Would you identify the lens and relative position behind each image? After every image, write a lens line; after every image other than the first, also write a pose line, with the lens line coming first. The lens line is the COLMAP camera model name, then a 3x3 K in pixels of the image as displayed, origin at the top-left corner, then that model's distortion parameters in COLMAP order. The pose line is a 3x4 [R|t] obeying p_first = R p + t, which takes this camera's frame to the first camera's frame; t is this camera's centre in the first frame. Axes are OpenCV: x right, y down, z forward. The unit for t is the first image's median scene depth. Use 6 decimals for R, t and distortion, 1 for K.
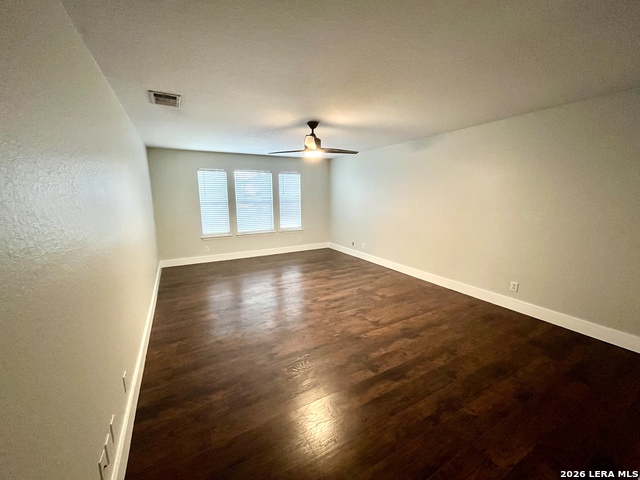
lens RADIAL K [[256.3, 0, 315.5], [0, 256.3, 242.0], [0, 0, 1]] dist [-0.000168, -0.000064]
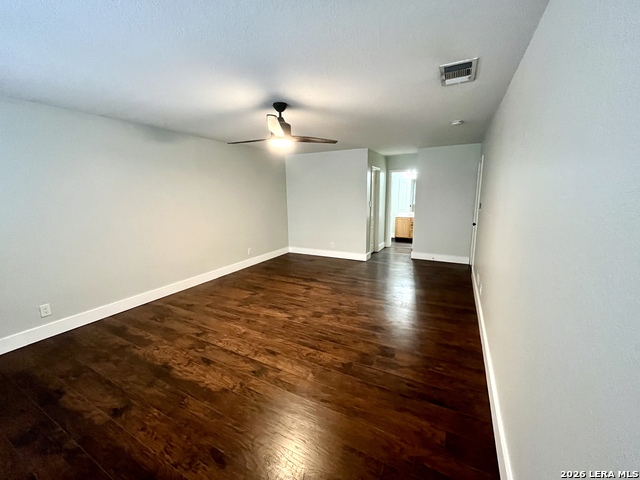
lens RADIAL K [[256.3, 0, 319.0], [0, 256.3, 239.2], [0, 0, 1]] dist [-0.000168, -0.000064]
pose [[-0.545974, -0.135804, 0.826722, -0.734643], [0.172182, 0.947523, 0.269358, -0.239615], [-0.819918, 0.289409, -0.493940, 1.287056]]
